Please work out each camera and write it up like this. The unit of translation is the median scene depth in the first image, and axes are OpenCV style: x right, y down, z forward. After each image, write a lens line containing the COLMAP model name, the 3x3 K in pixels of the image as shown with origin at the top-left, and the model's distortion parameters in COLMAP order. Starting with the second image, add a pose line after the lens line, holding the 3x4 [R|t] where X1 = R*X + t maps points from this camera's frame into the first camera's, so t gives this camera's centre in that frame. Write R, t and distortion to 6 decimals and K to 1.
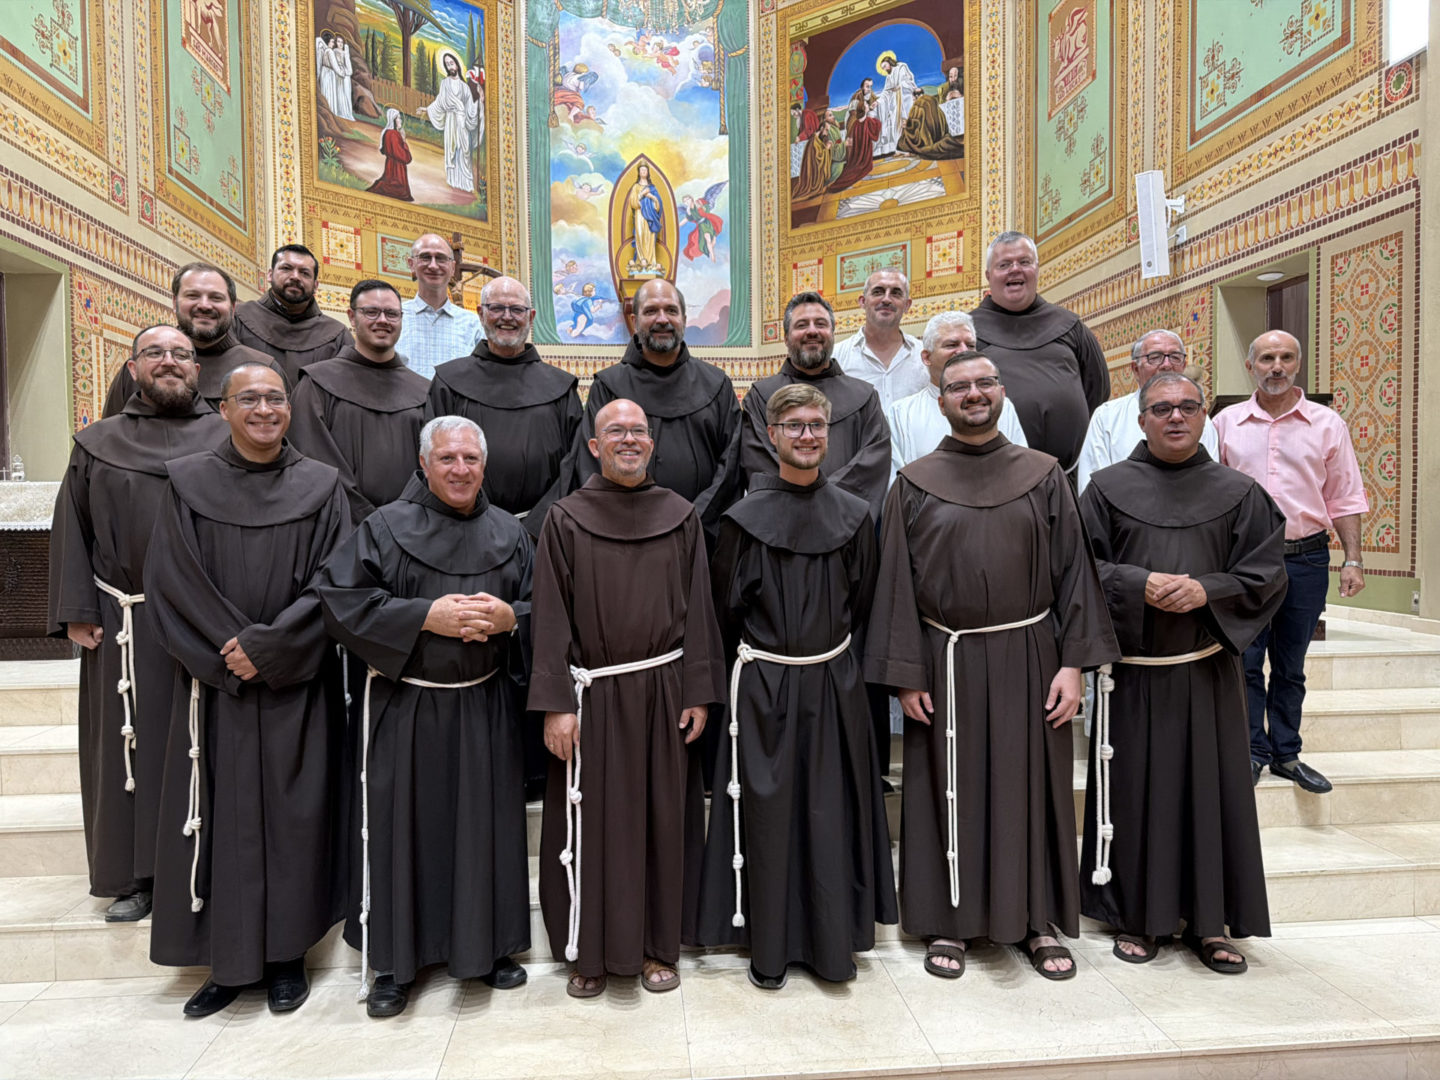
lens RADIAL K [[990.0, 0, 718.6], [0, 990.0, 580.4], [0, 0, 1]] dist [0.034737, -0.091659]
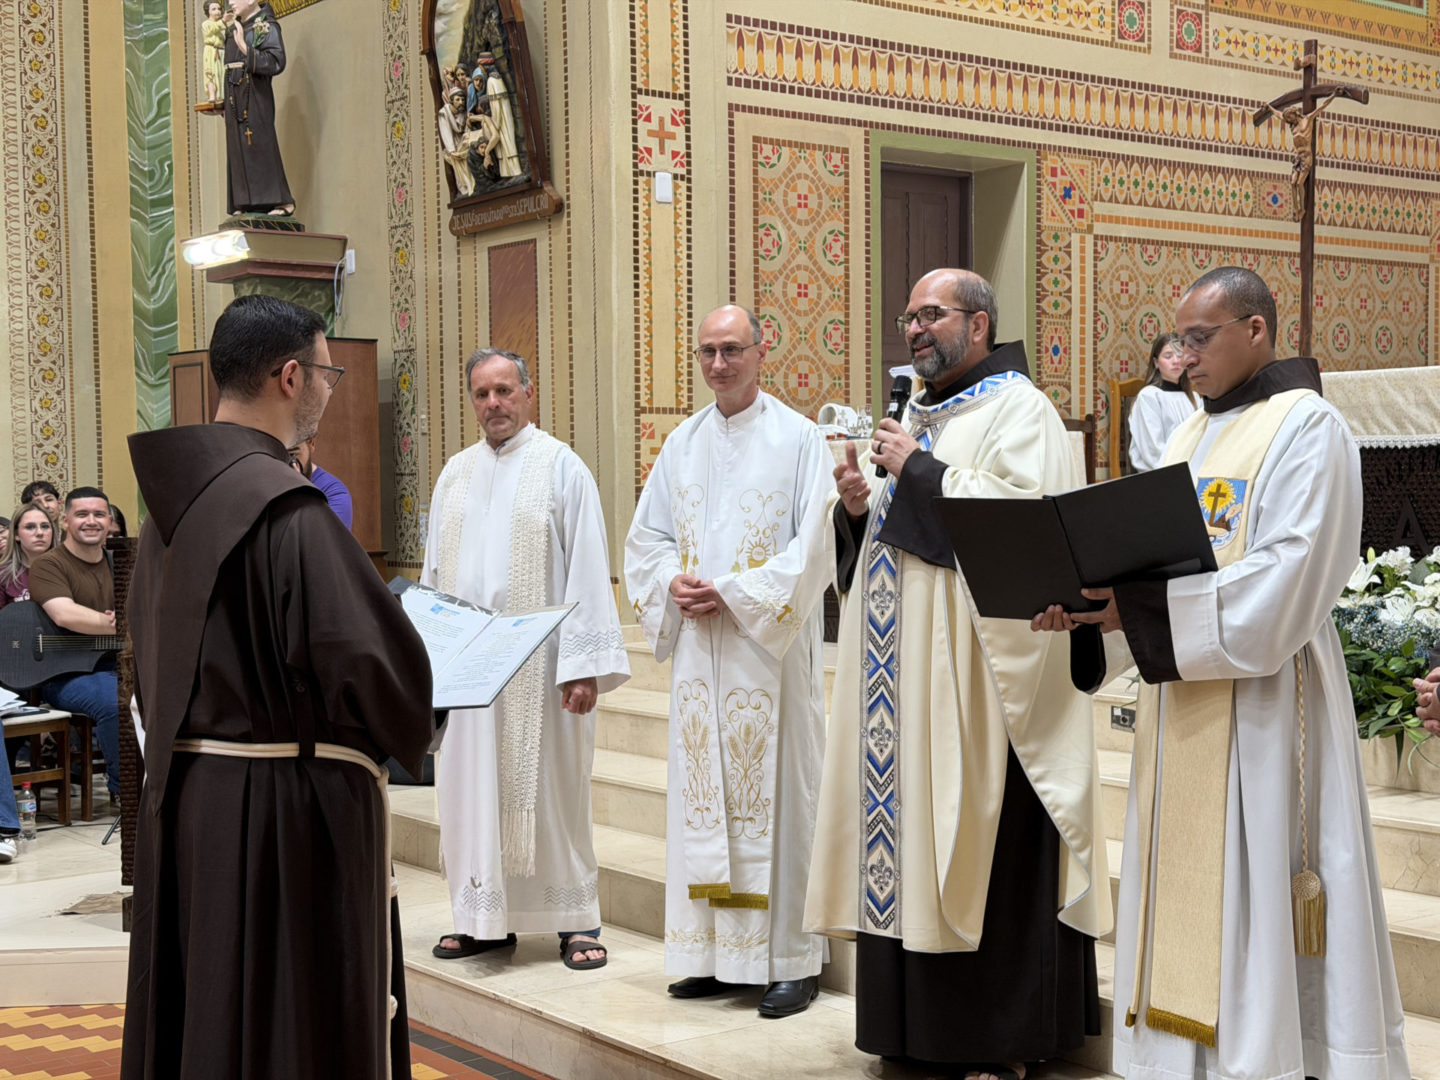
lens RADIAL K [[1988.5, 0, 720.0], [0, 1988.5, 540.0], [0, 0, 1]] dist [0.213251, -0.441666]
pose [[0.535498, 0.025993, -0.844137, 0.291050], [-0.049380, 0.998780, -0.000571, -0.001817], [0.843092, 0.041989, 0.536128, -0.018676]]
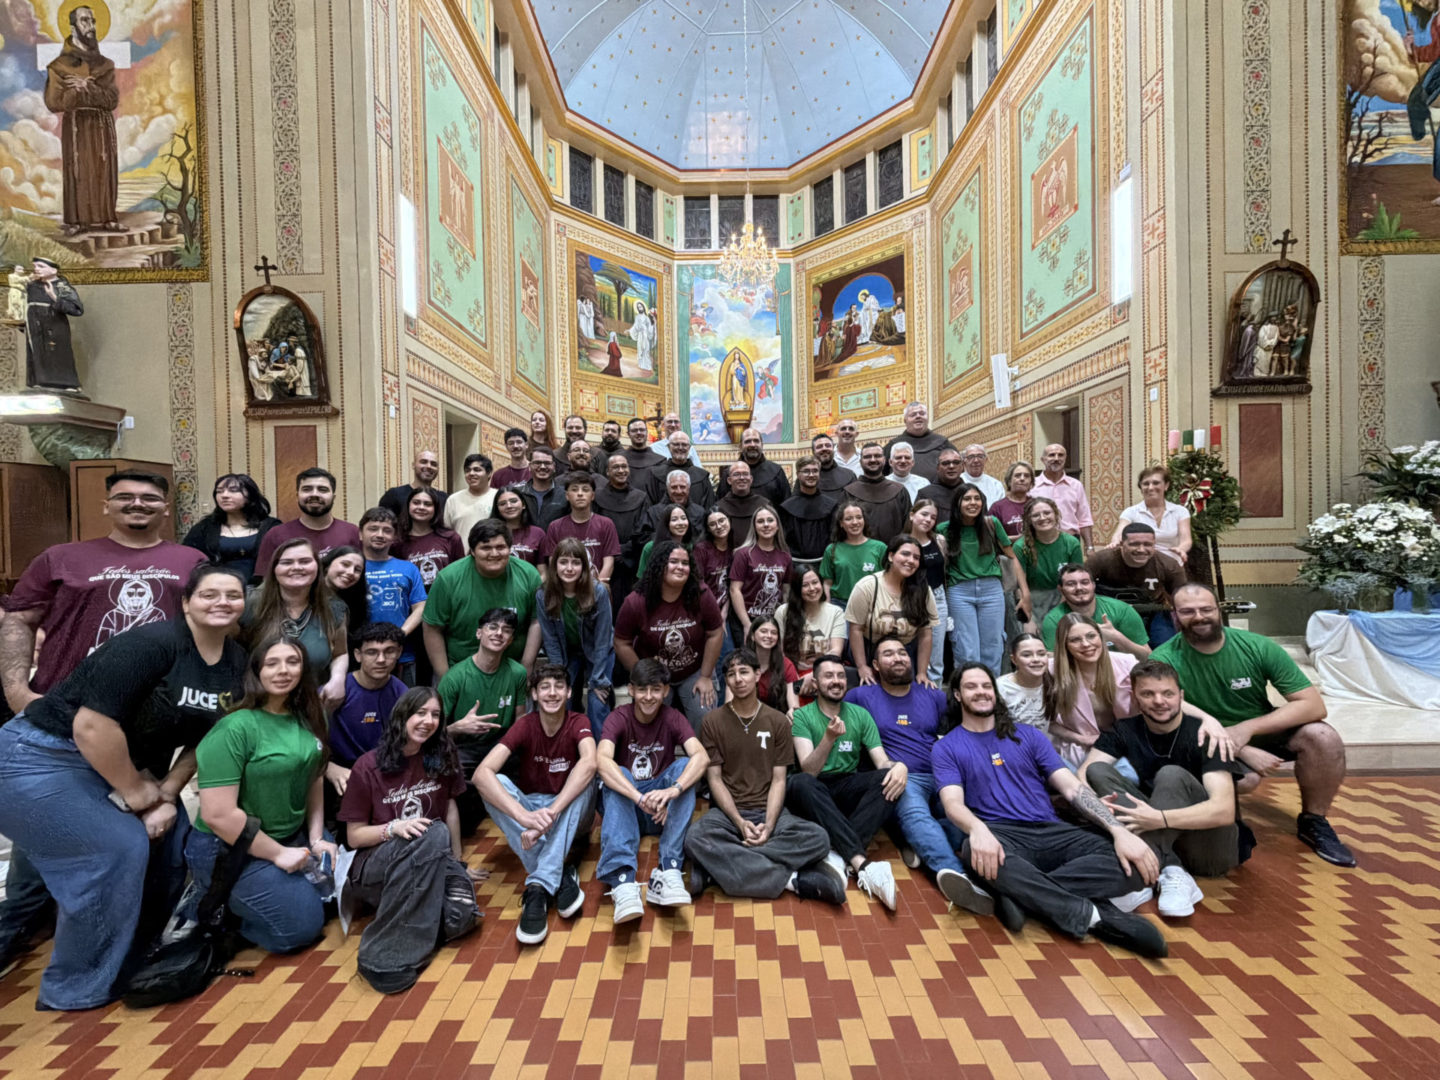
lens RADIAL K [[574.0, 0, 713.4], [0, 574.0, 540.5], [0, 0, 1]] dist [0.000457, -0.000019]
pose [[0.994439, -0.008032, -0.105003, -0.006677], [0.002542, 0.998628, -0.052313, 0.008339], [0.105279, 0.051755, 0.993095, -0.108064]]
